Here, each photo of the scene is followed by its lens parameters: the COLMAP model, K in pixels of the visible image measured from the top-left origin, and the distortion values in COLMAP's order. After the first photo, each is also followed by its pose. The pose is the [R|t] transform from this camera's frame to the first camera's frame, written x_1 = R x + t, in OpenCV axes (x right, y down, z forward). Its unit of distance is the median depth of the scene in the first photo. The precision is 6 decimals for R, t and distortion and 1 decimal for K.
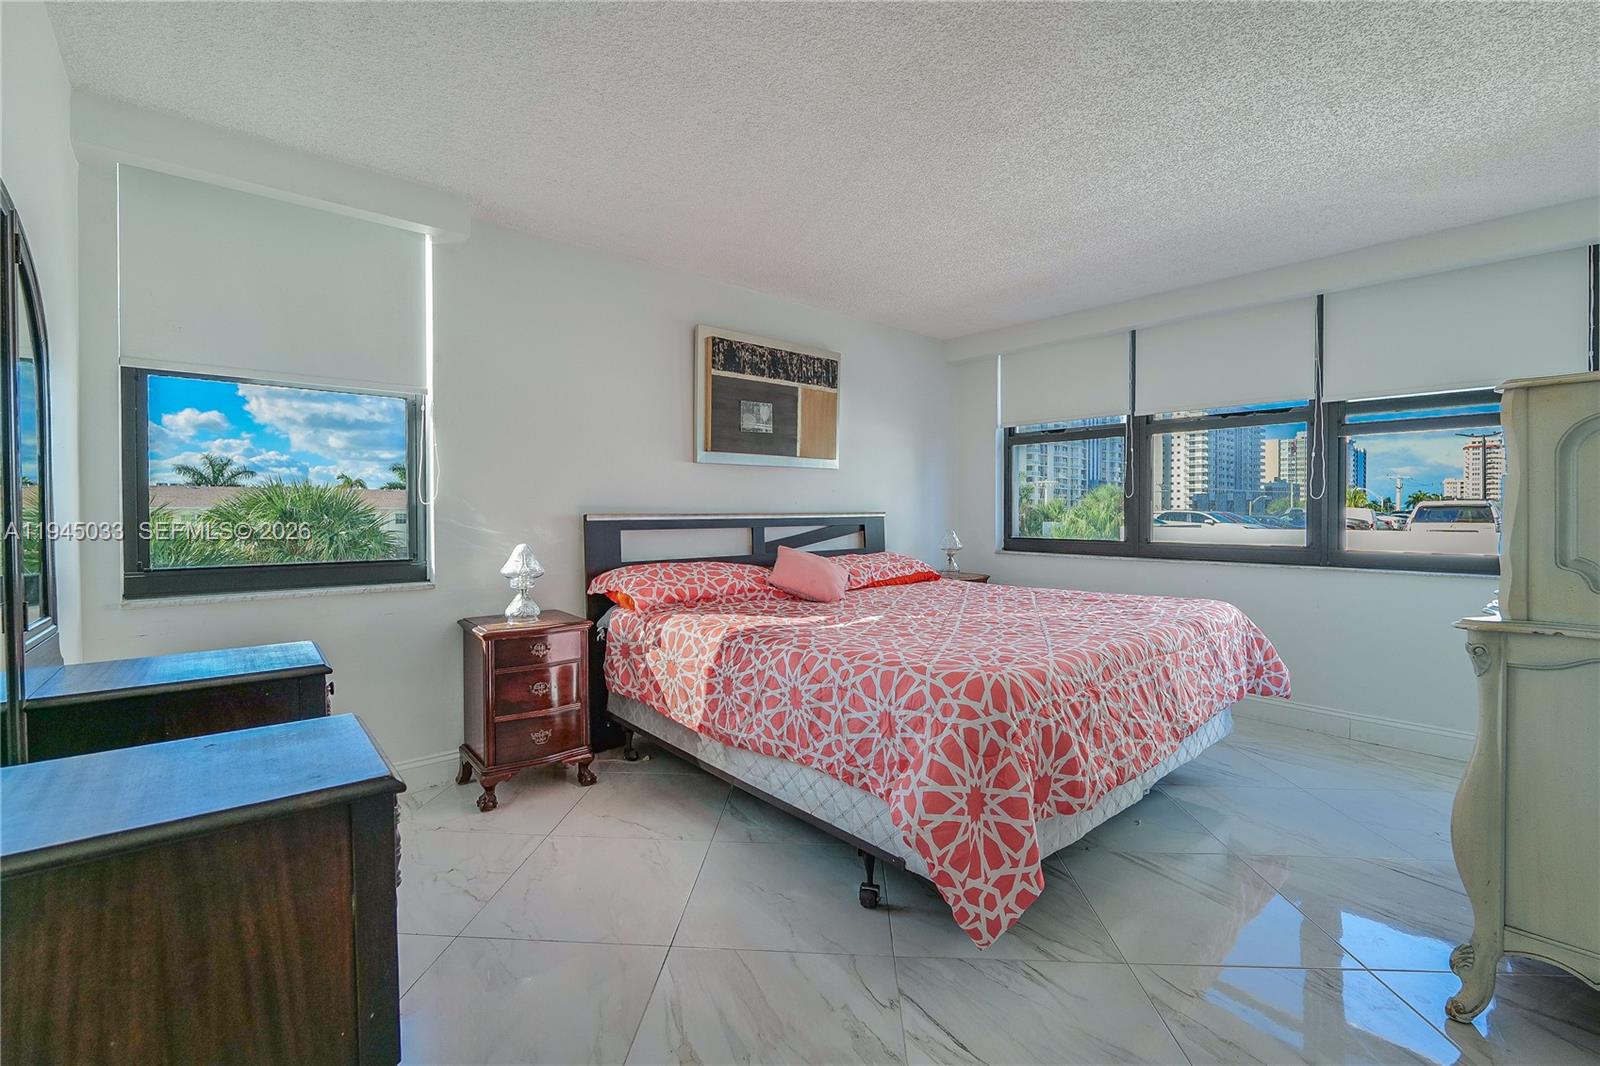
lens RADIAL K [[685.6, 0, 798.8], [0, 685.6, 516.1], [0, 0, 1]] dist [-0.009200, 0.000403]
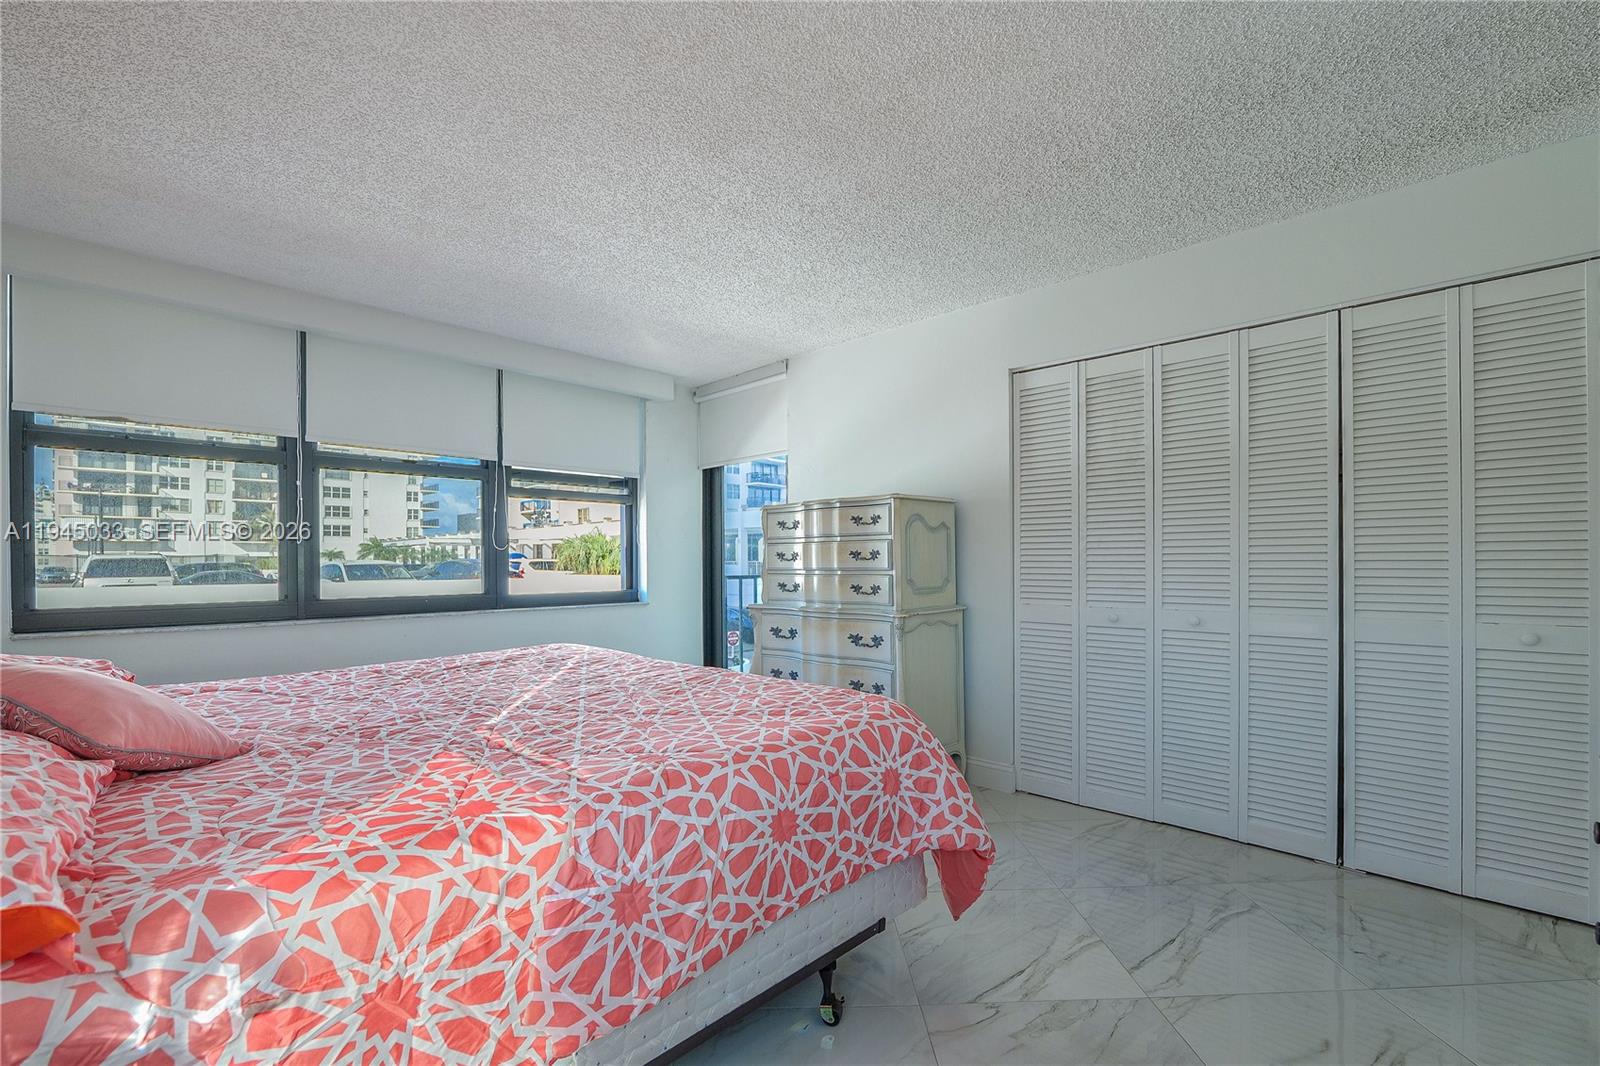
lens RADIAL K [[690.0, 0, 803.9], [0, 690.0, 552.1], [0, 0, 1]] dist [-0.003182, -0.000190]
pose [[-0.086973, 0.014434, 0.996106, -0.402854], [0.013856, 0.999816, -0.013278, -0.001857], [-0.996114, 0.012647, -0.087157, 0.589770]]
